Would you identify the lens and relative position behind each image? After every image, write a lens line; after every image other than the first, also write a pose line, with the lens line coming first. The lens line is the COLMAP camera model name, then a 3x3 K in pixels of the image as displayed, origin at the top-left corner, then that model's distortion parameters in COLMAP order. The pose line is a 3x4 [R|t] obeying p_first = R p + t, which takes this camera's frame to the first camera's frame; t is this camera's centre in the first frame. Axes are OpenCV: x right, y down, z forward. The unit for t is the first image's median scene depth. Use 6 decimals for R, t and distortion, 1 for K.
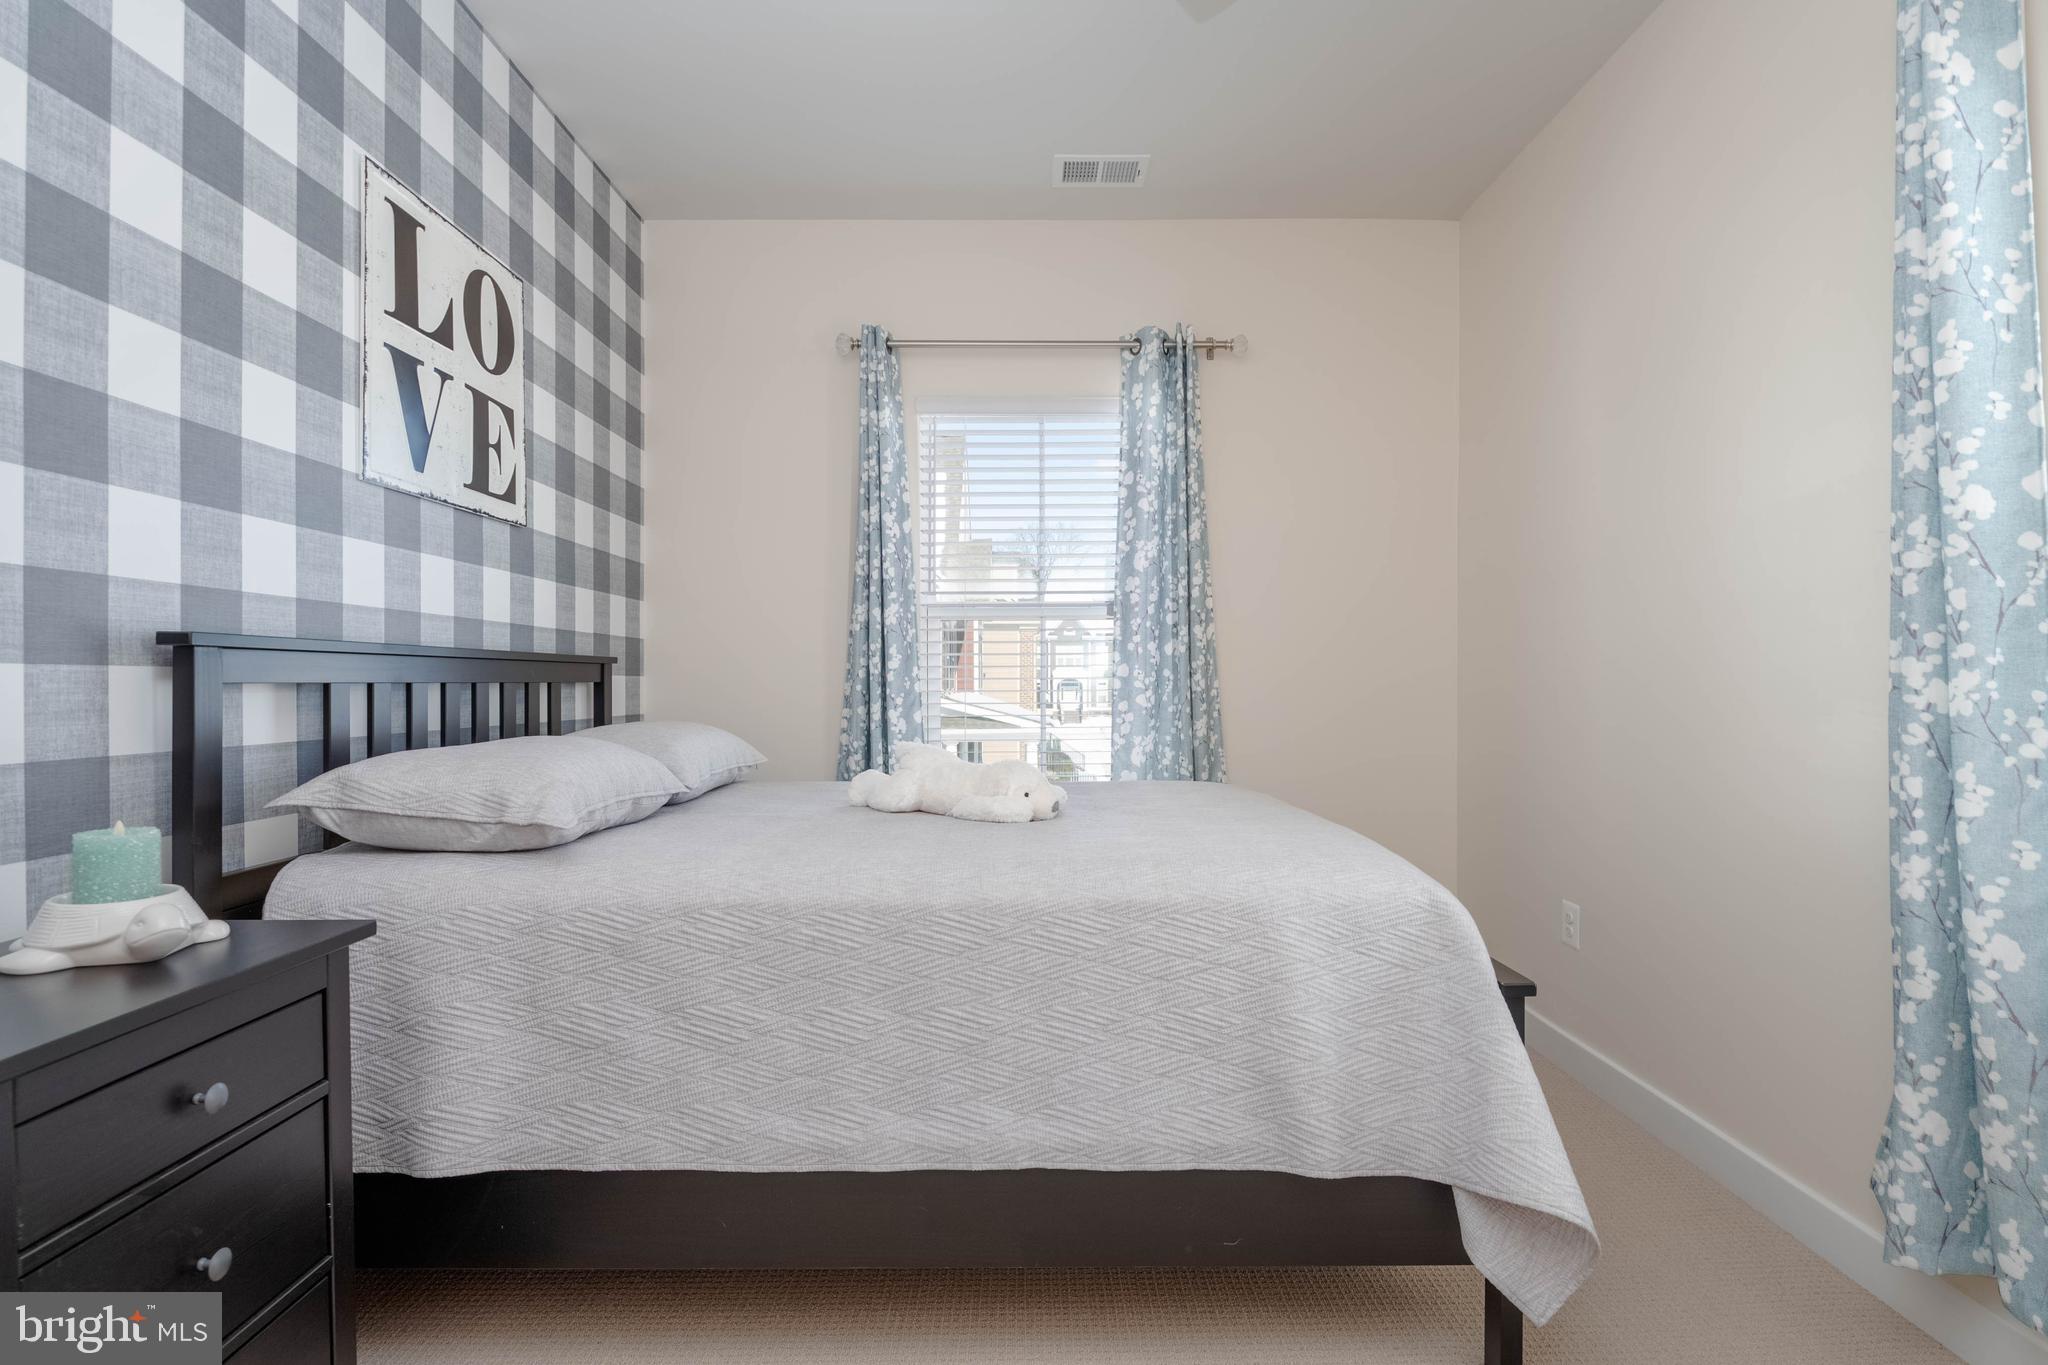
lens RADIAL K [[1023.9, 0, 1054.1], [0, 1023.9, 673.3], [0, 0, 1]] dist [-0.000281, -0.001277]
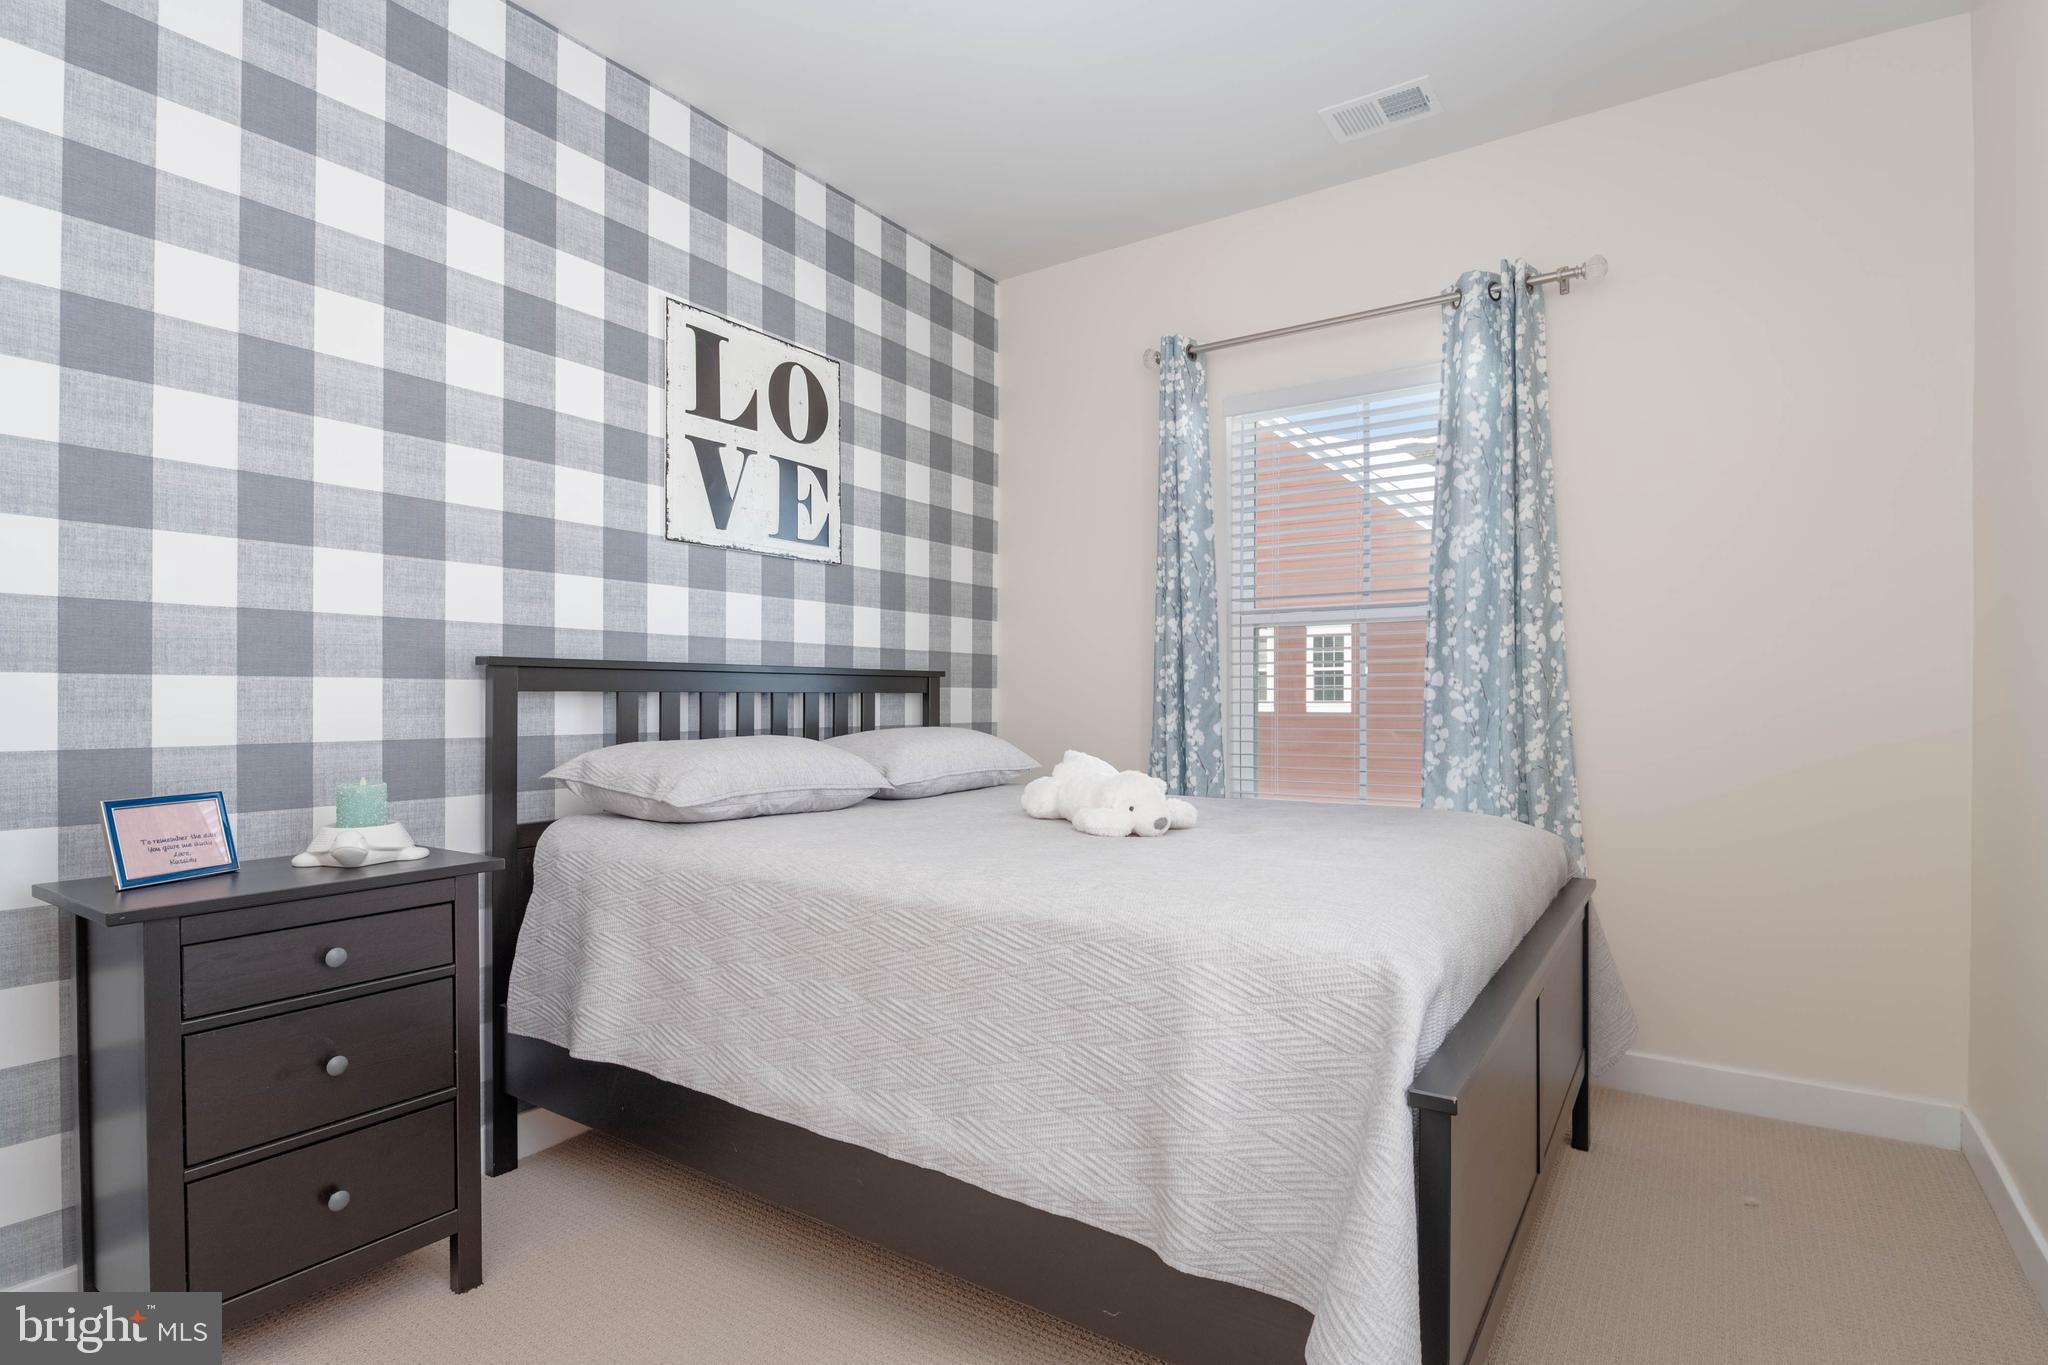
lens RADIAL K [[1030.7, 0, 1035.4], [0, 1030.7, 686.3], [0, 0, 1]] dist [-0.000079, -0.000581]
pose [[0.821065, -0.004241, -0.570819, 0.403675], [0.003235, 0.999991, -0.002776, 0.005984], [0.570826, 0.000433, 0.821071, 0.140113]]
